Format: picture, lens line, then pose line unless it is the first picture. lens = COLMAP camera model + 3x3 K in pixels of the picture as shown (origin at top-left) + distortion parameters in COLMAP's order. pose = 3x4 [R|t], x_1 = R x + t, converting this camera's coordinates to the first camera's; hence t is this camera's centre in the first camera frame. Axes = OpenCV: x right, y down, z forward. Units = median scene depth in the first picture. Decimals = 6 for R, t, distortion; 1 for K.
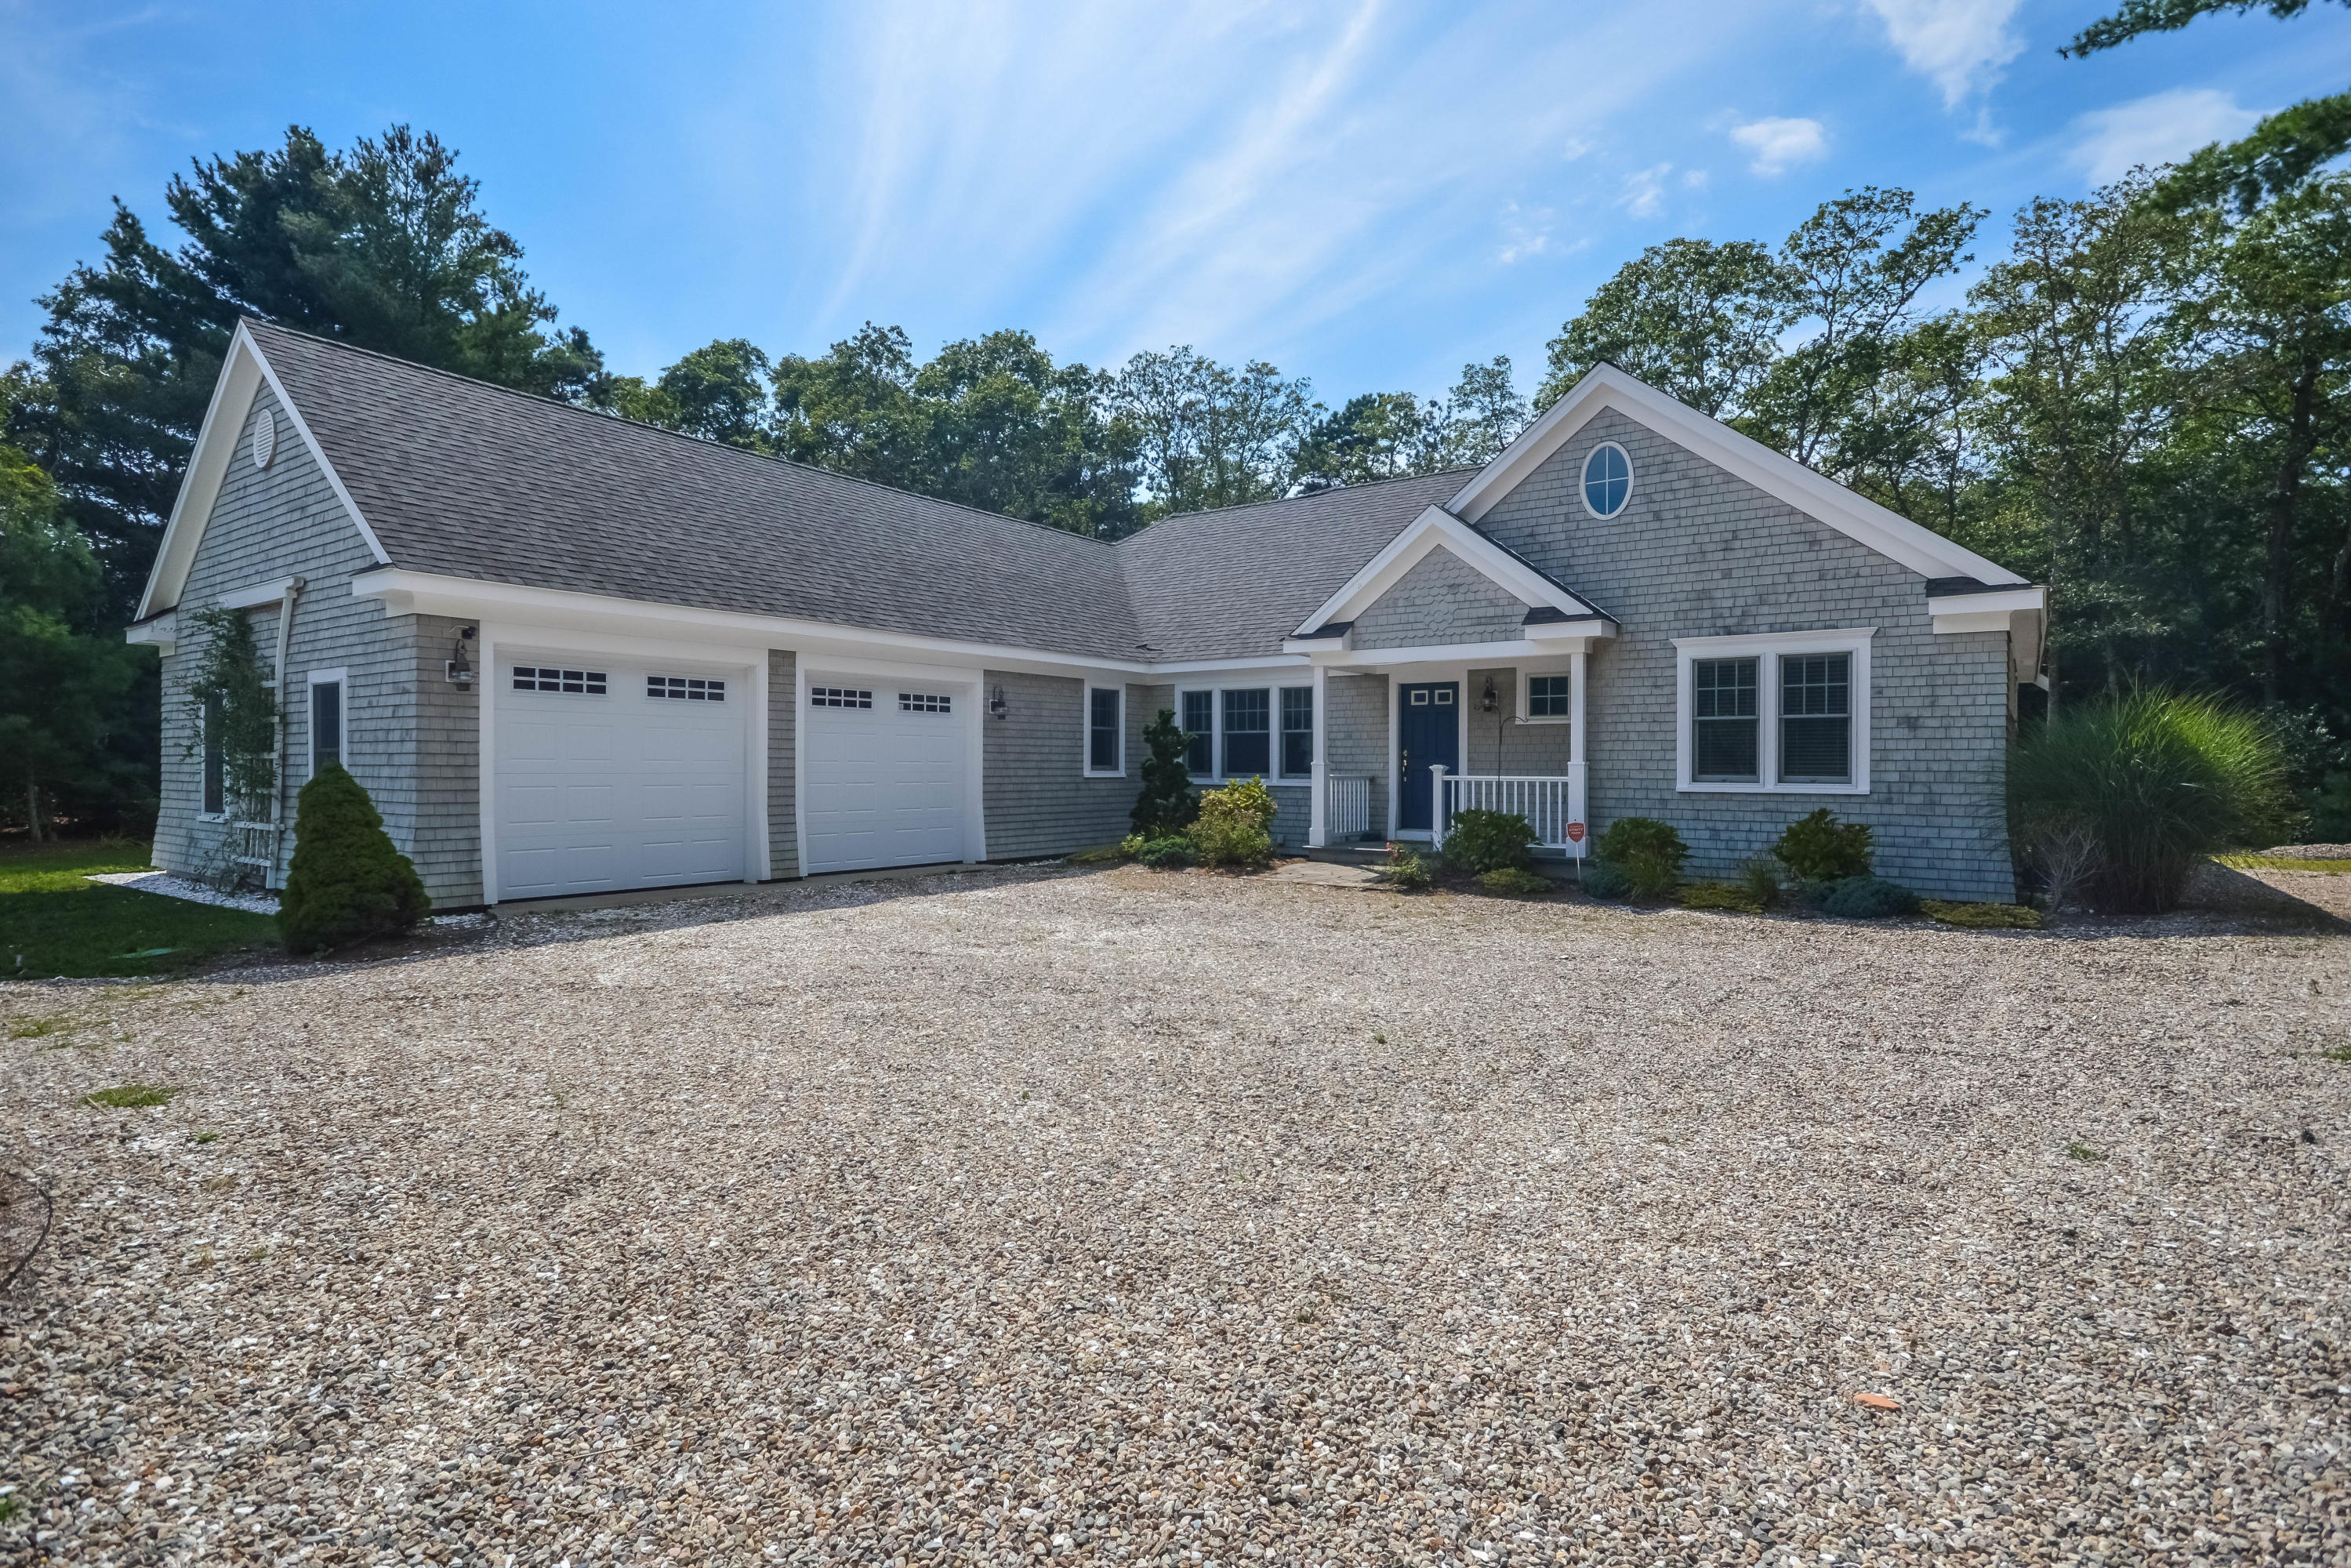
lens RADIAL K [[1146.0, 0, 1160.5], [0, 1146.0, 786.4], [0, 0, 1]] dist [0.005084, 0.000016]
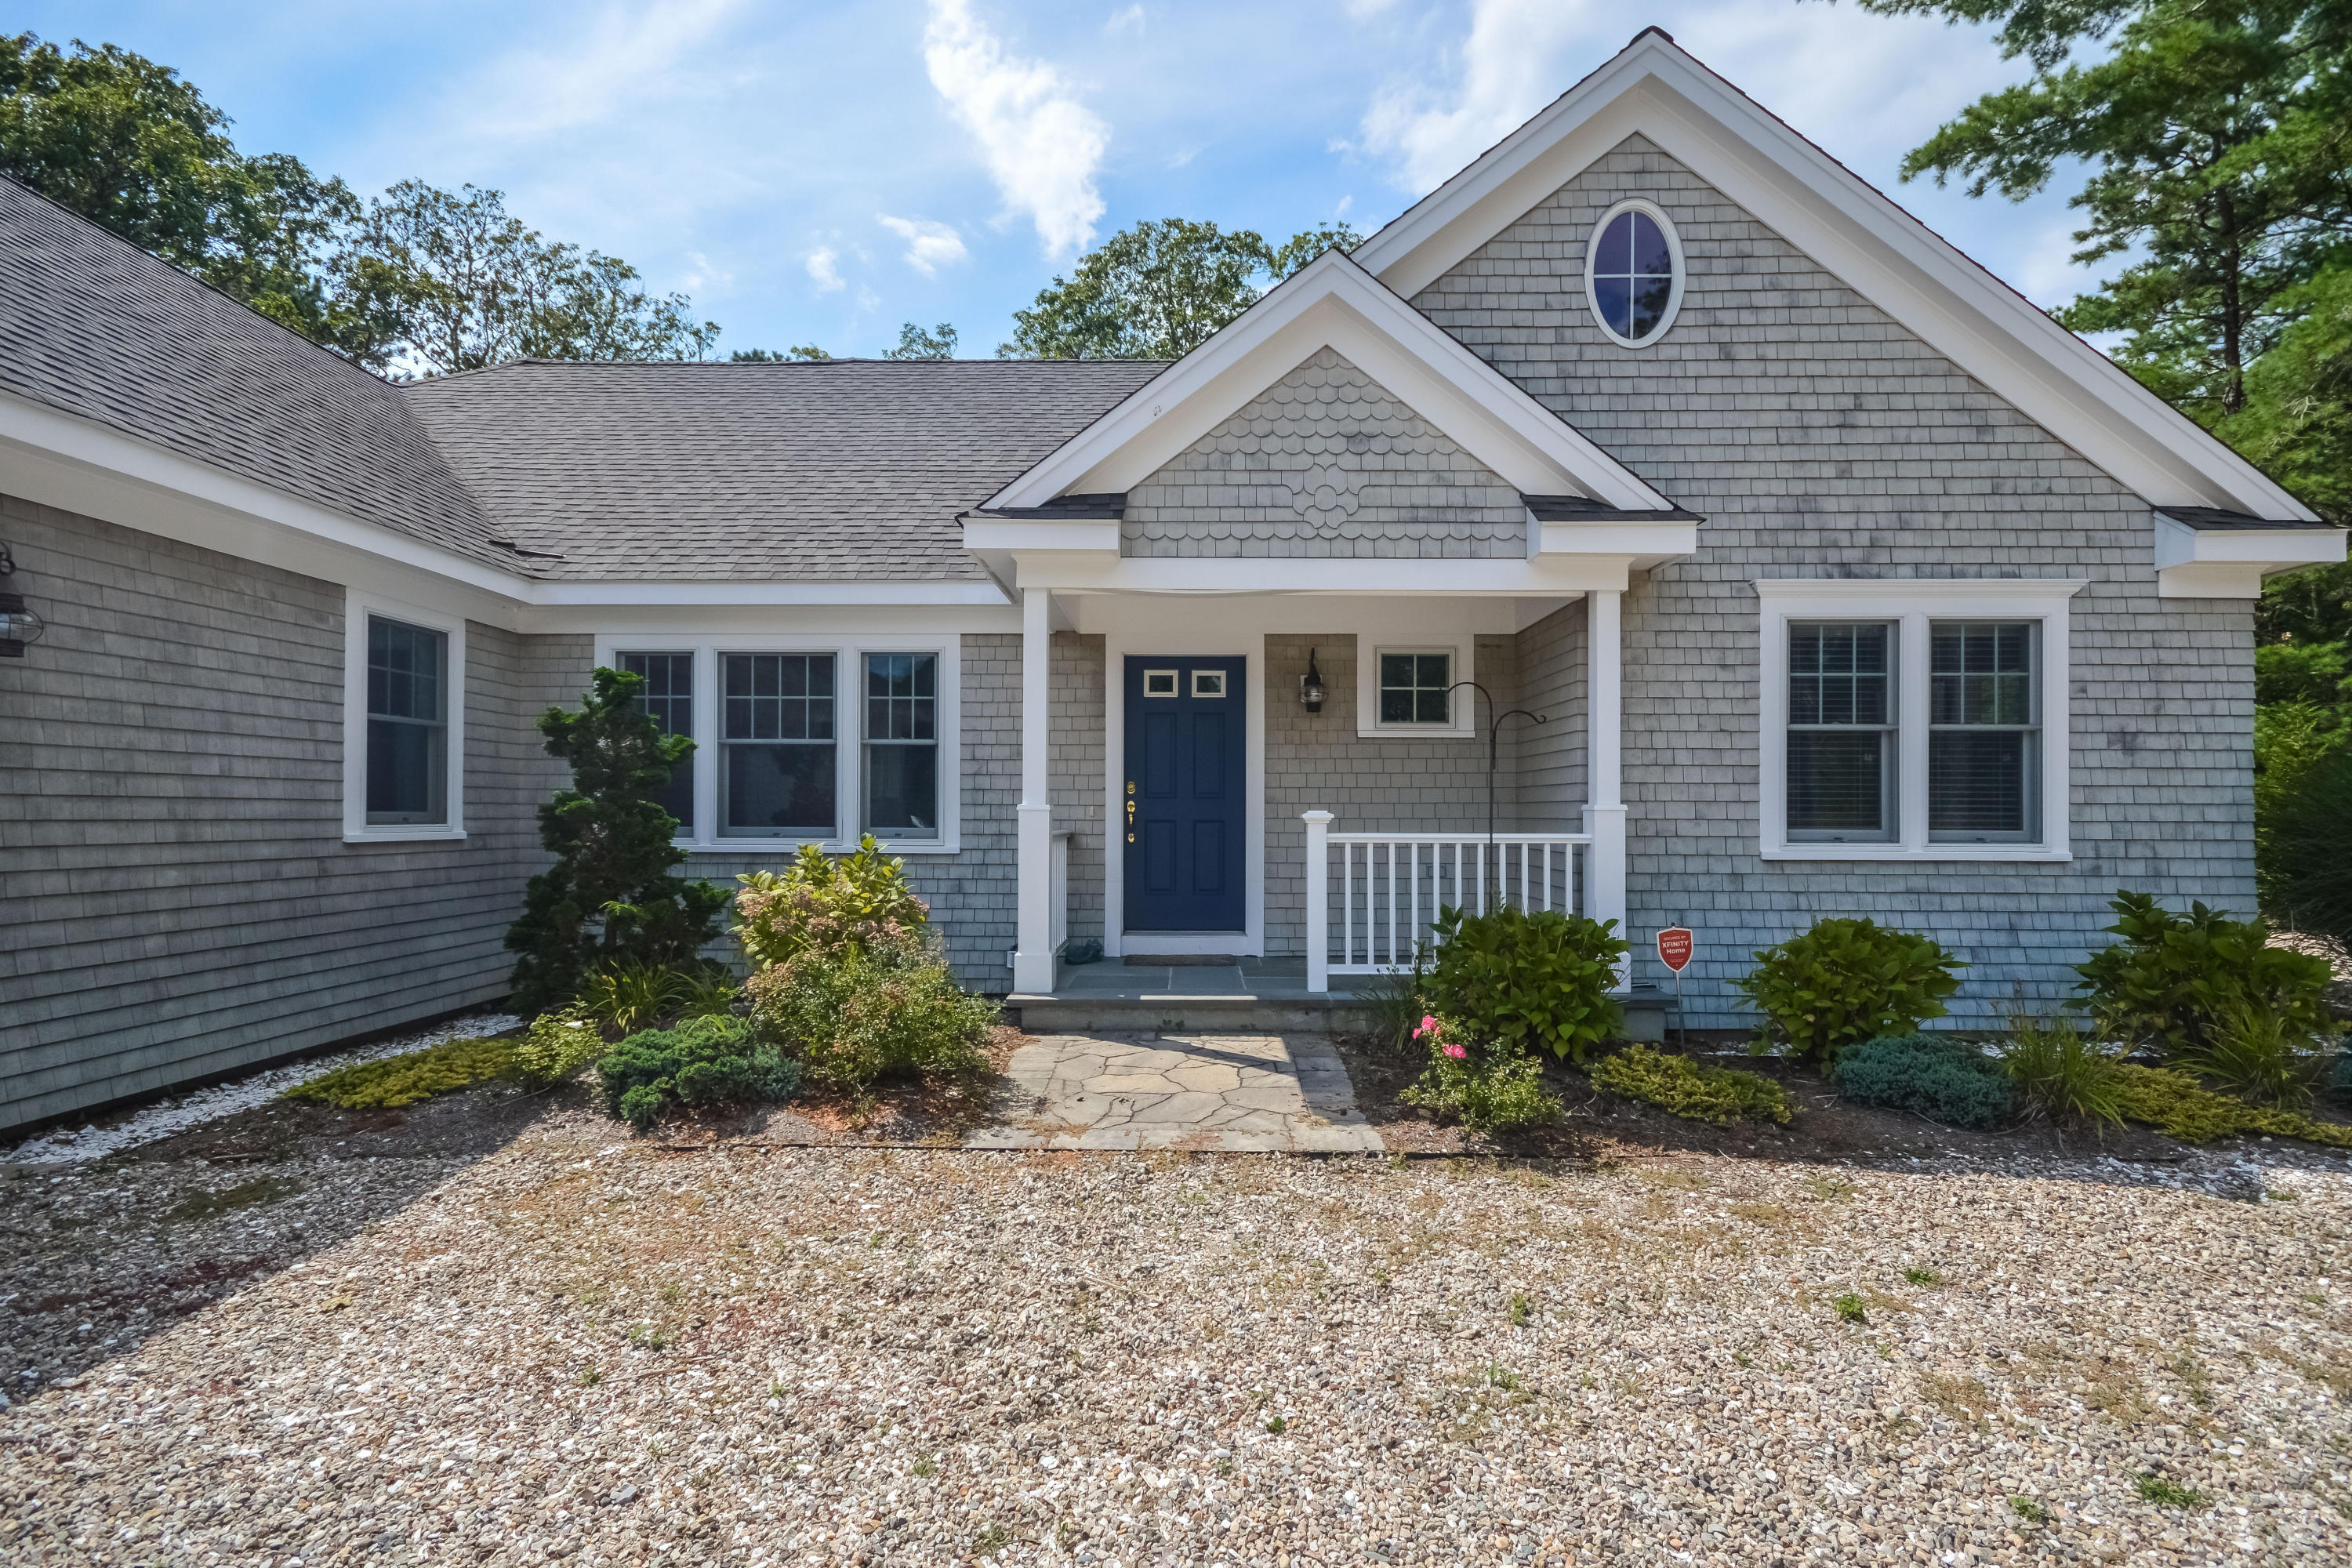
lens RADIAL K [[1081.9, 0, 1185.4], [0, 1081.9, 805.1], [0, 0, 1]] dist [0.015686, -0.002801]
pose [[0.809575, 0.003916, 0.587003, -0.071060], [0.009709, 0.999752, -0.020060, -0.013382], [-0.586936, 0.021939, 0.809336, 0.708598]]
